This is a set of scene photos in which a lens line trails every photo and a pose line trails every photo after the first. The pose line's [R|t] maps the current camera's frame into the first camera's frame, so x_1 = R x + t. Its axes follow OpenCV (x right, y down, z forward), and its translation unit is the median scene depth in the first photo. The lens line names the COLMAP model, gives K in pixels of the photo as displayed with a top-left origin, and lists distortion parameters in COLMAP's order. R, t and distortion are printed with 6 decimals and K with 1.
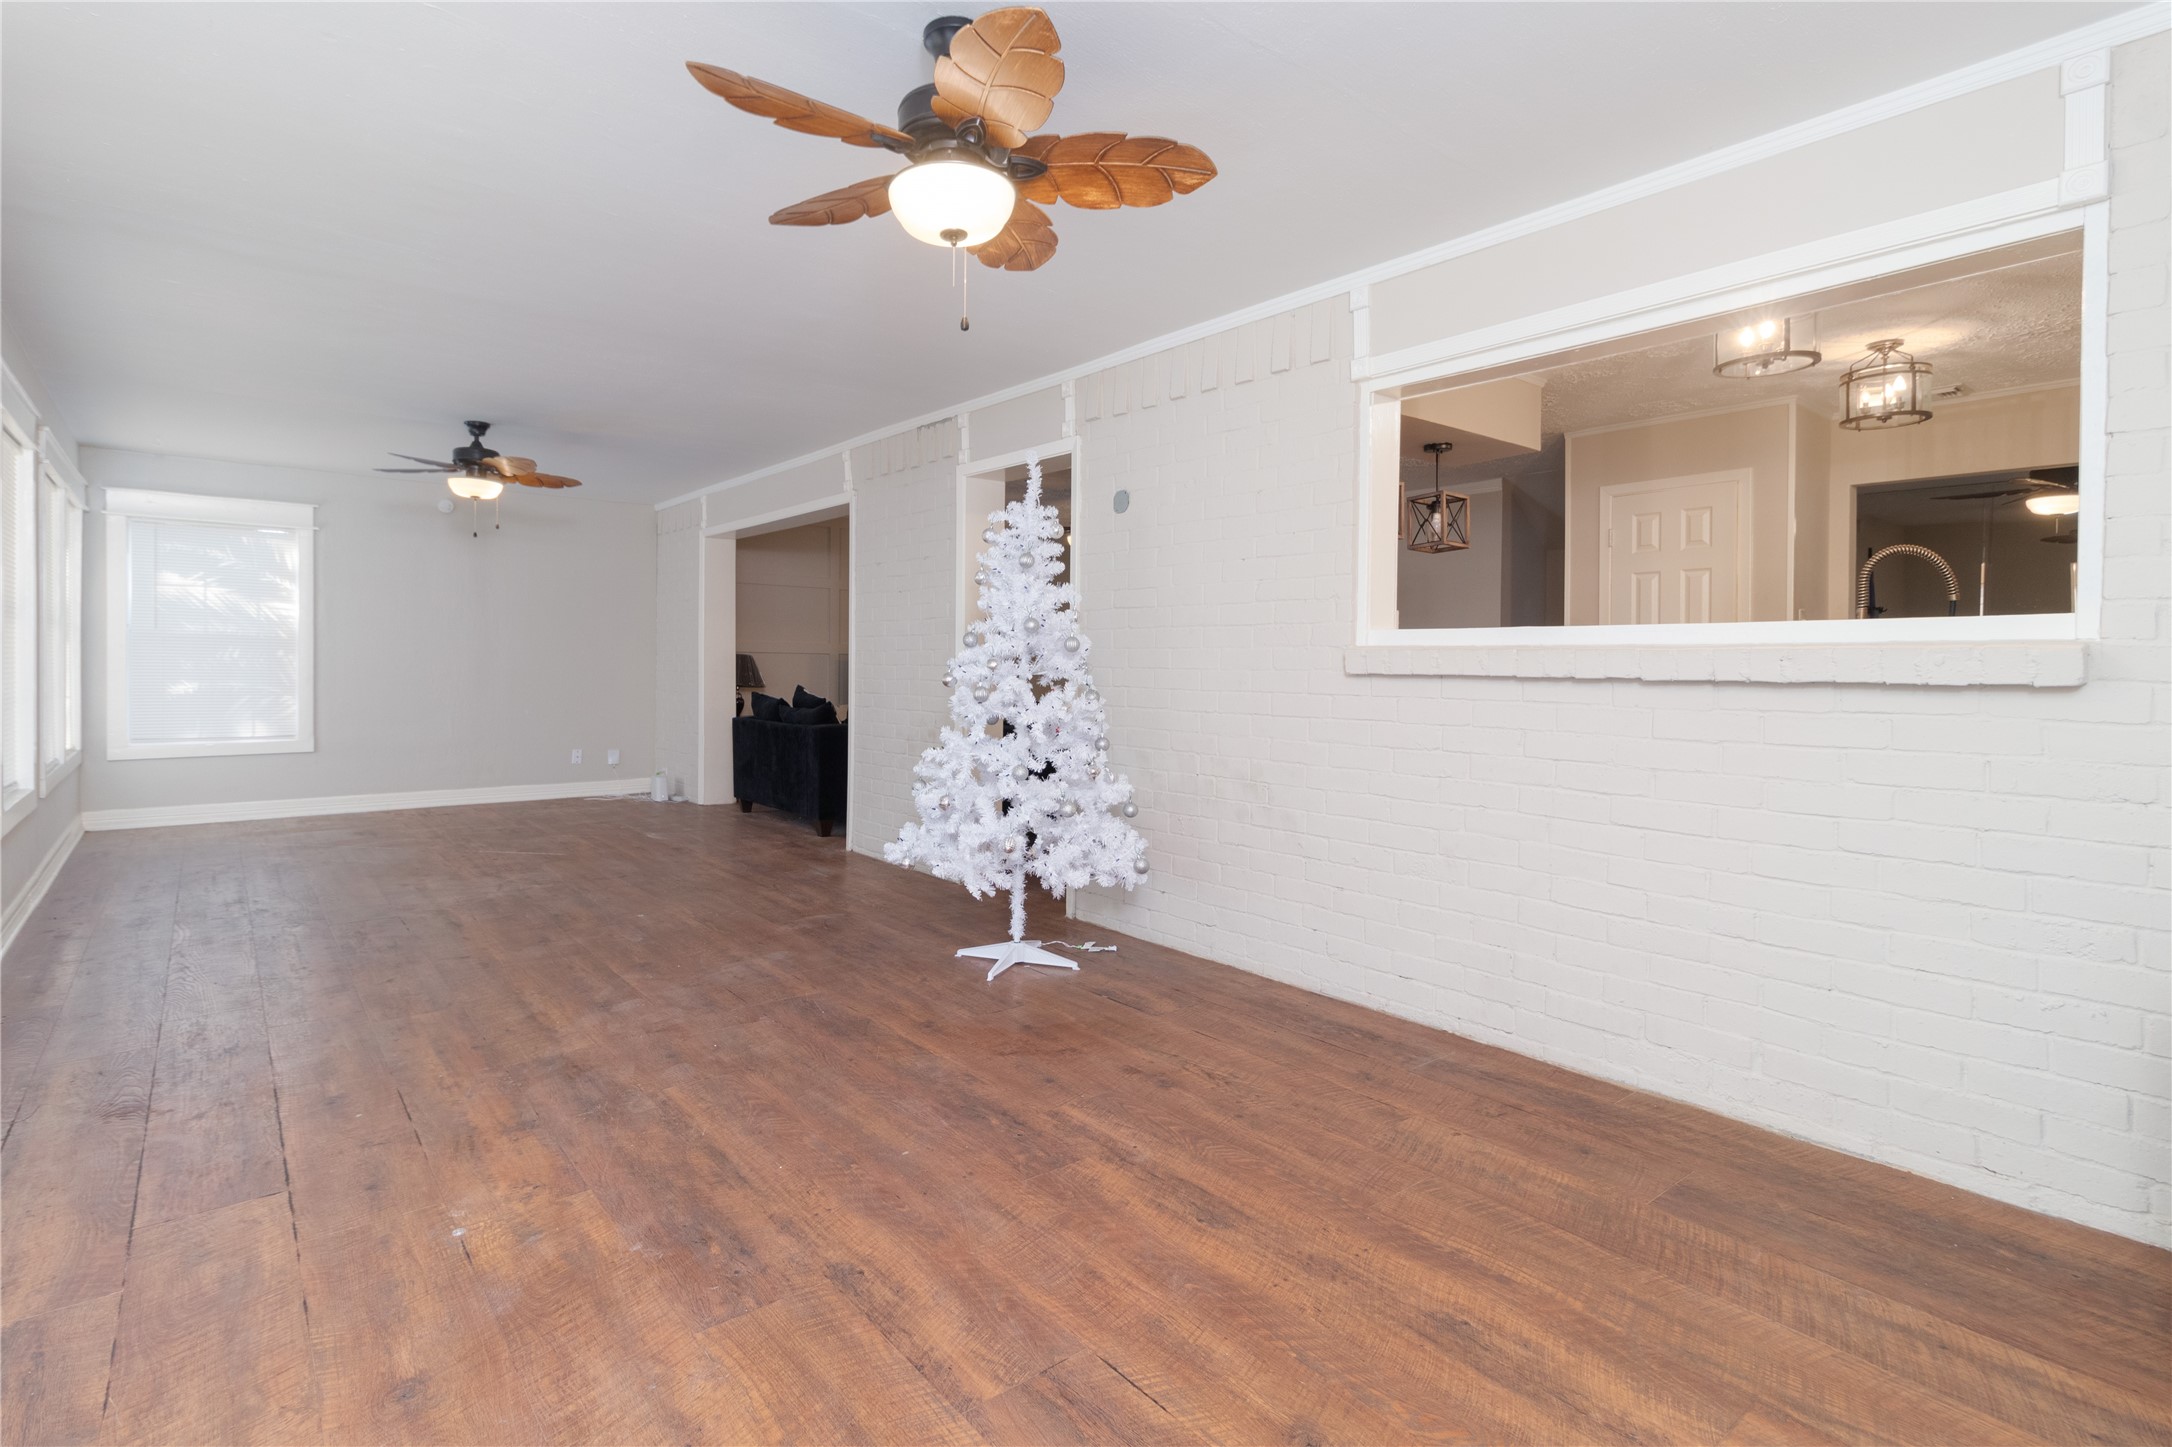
lens RADIAL K [[1067.6, 0, 1087.3], [0, 1067.6, 665.3], [0, 0, 1]] dist [-0.000115, 0.000028]
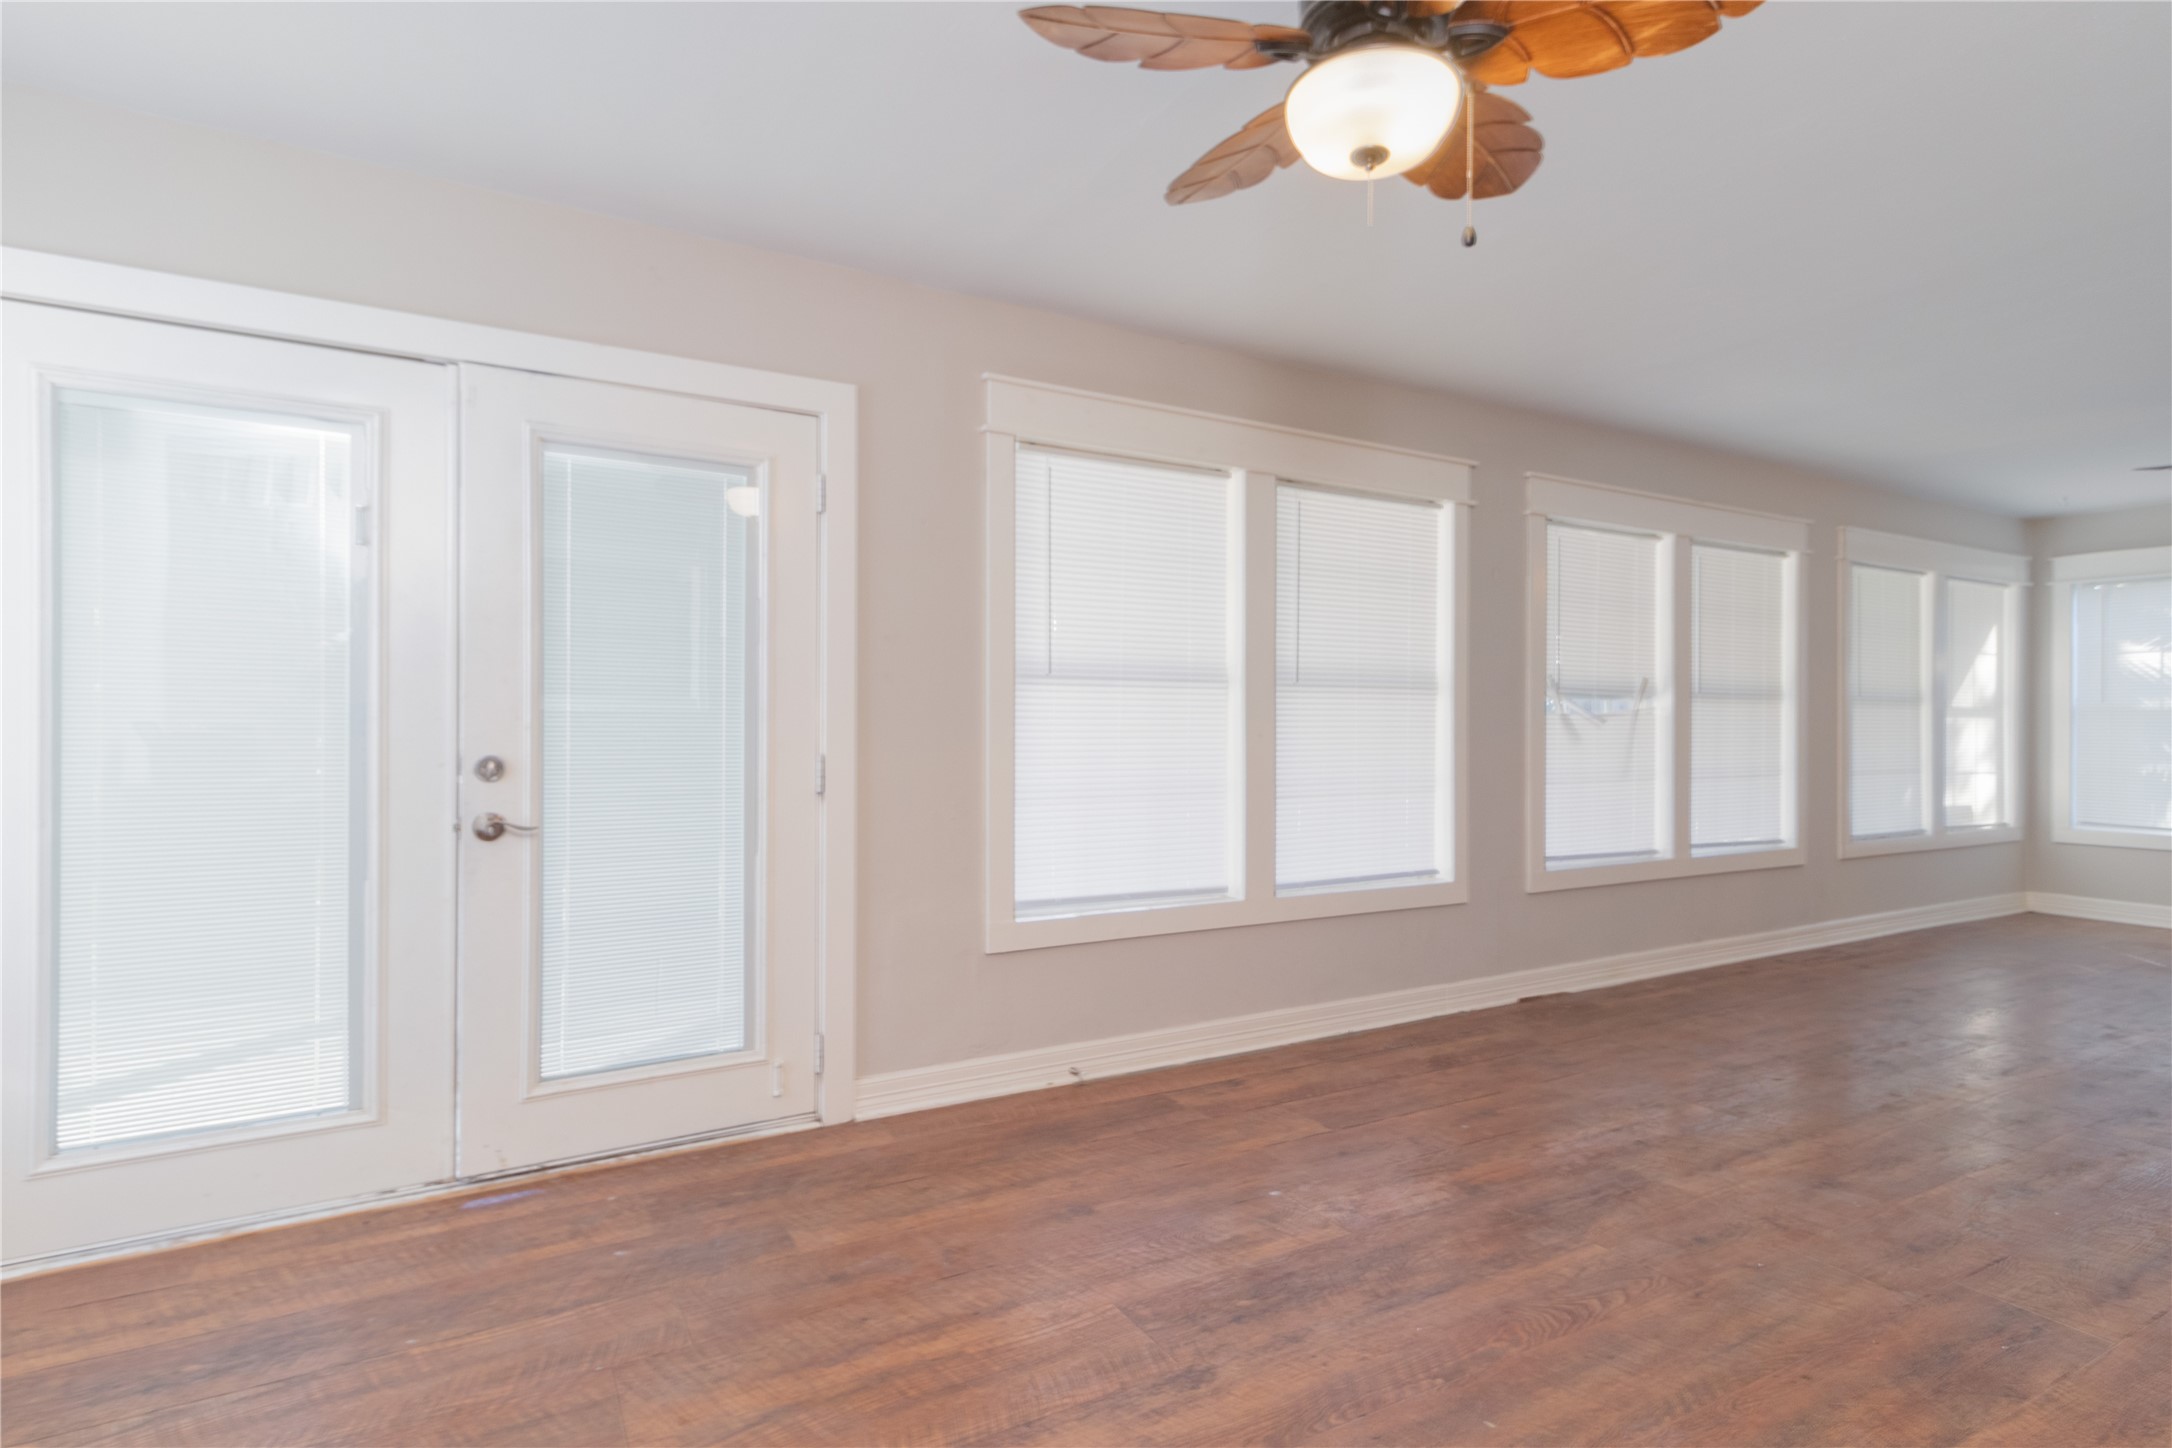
lens RADIAL K [[1058.4, 0, 1048.2], [0, 1058.4, 722.8], [0, 0, 1]] dist [0.003720, 0.000601]
pose [[-0.187698, -0.008939, -0.982186, 0.497875], [-0.010627, 0.999919, -0.007070, -0.003899], [0.982169, 0.009111, -0.187778, 0.711415]]
